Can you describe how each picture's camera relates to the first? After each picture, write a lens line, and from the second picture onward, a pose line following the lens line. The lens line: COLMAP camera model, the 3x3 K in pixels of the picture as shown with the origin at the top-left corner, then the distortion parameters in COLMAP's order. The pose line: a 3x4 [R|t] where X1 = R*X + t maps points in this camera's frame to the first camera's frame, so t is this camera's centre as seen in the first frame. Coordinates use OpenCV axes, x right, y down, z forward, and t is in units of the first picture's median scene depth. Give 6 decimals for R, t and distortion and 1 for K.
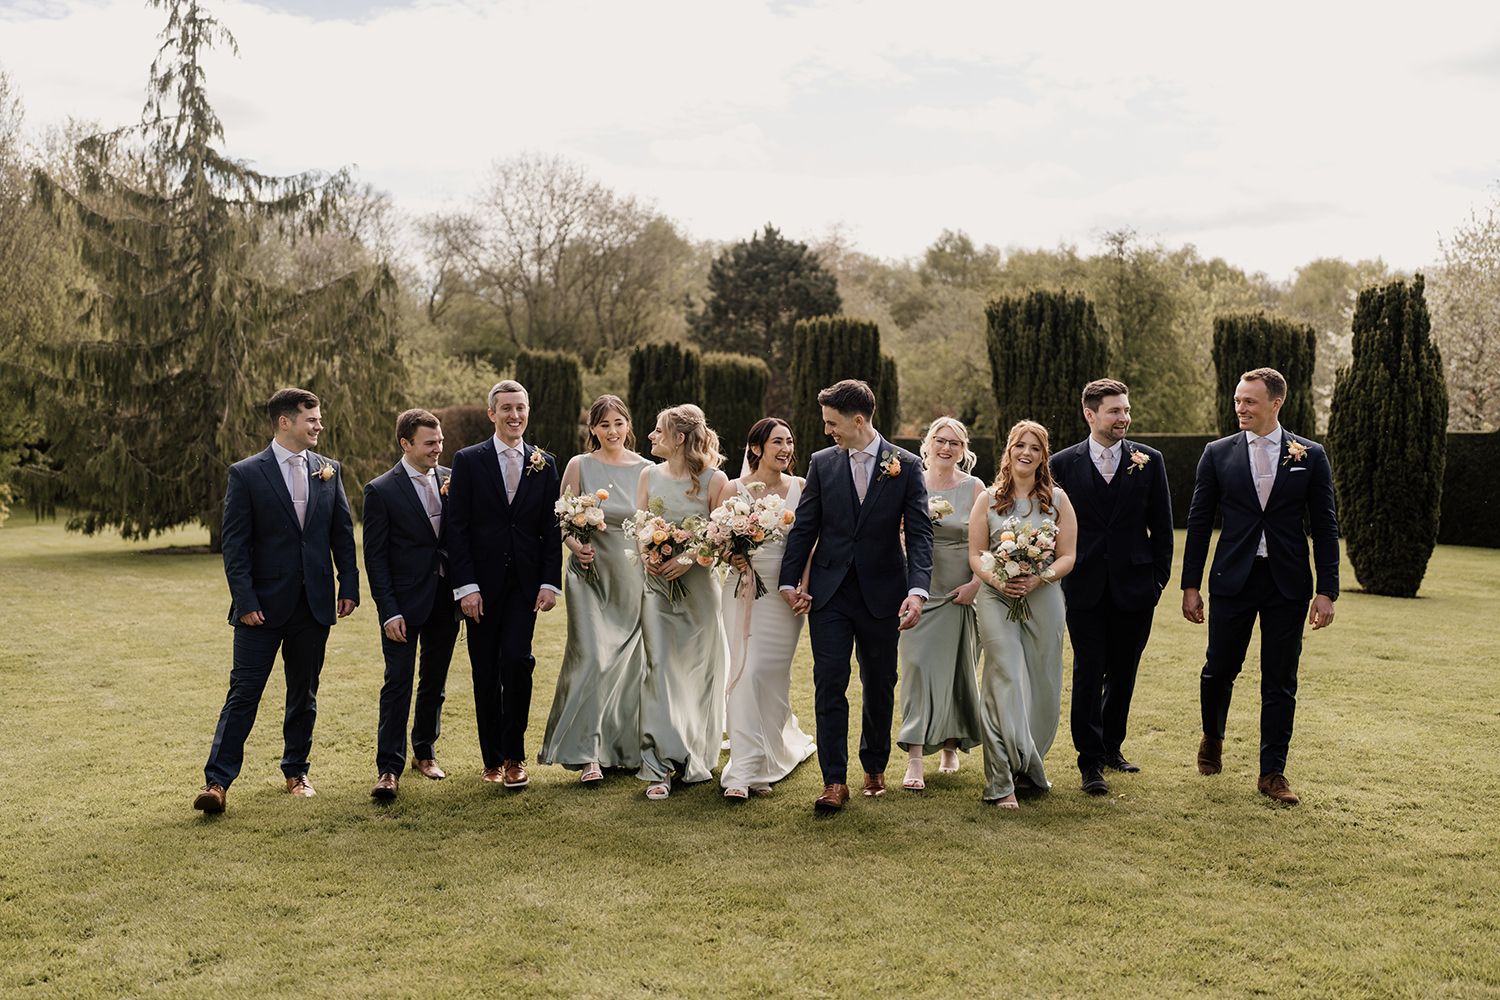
lens RADIAL K [[1511.1, 0, 750.0], [0, 1511.1, 500.0], [0, 0, 1]] dist [0.013335, 0.012928]
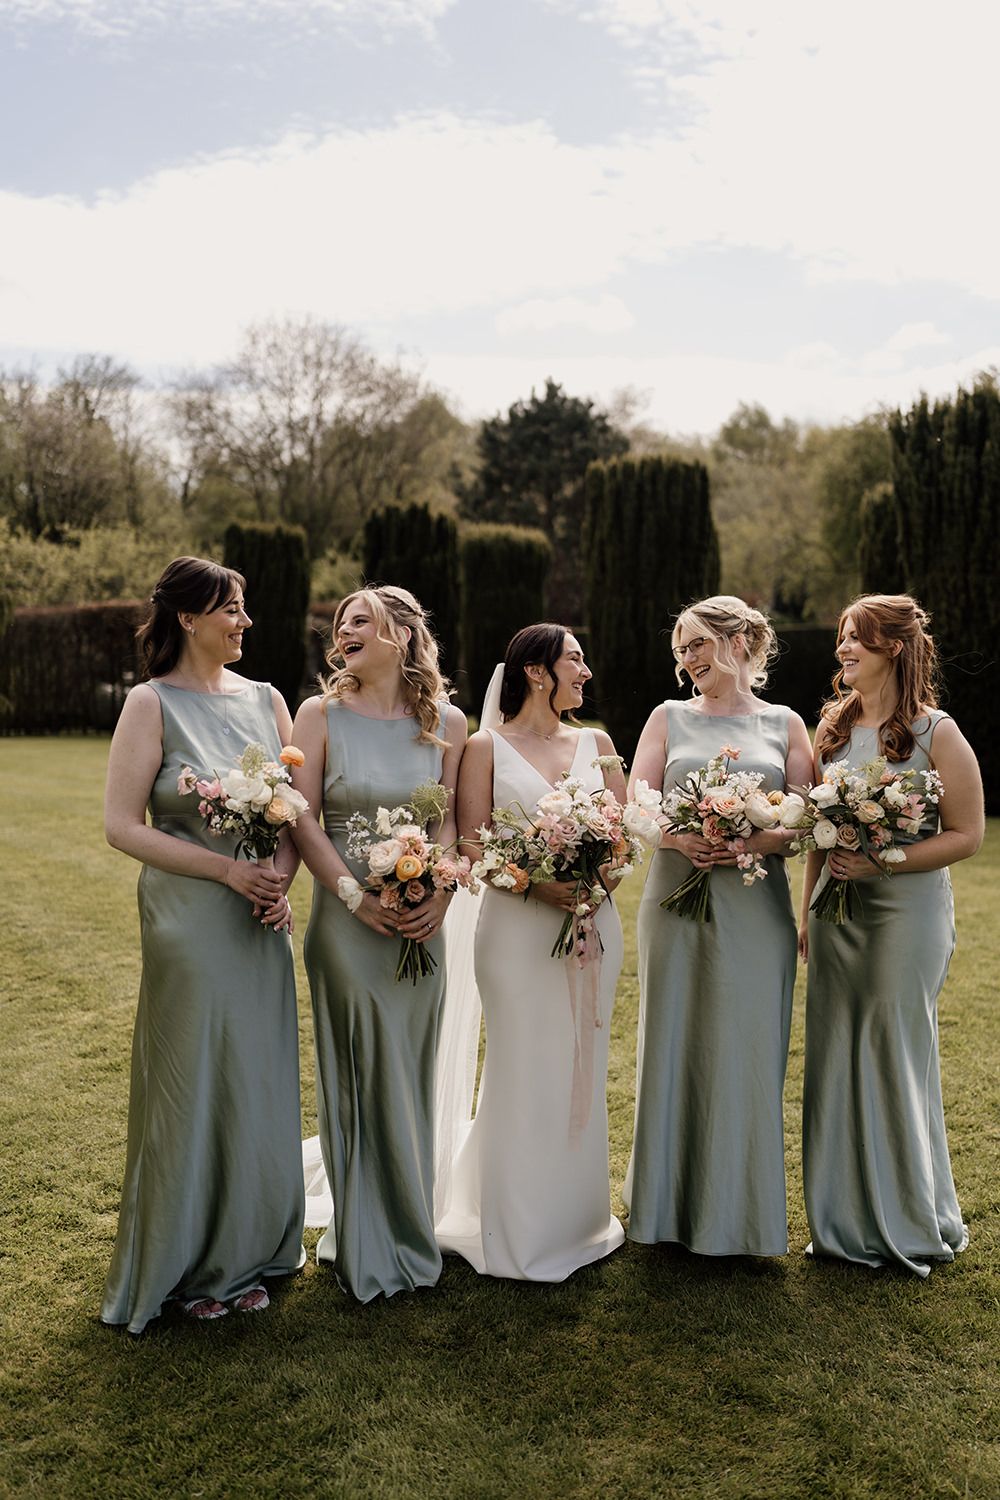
lens RADIAL K [[1501.7, 0, 480.4], [0, 1501.7, 784.0], [0, 0, 1]] dist [-0.001257, 0.016391]
pose [[0.999295, -0.010133, -0.036137, 0.001975], [0.012283, 0.998136, 0.059777, -0.006104], [0.035464, -0.060179, 0.997557, 0.147000]]
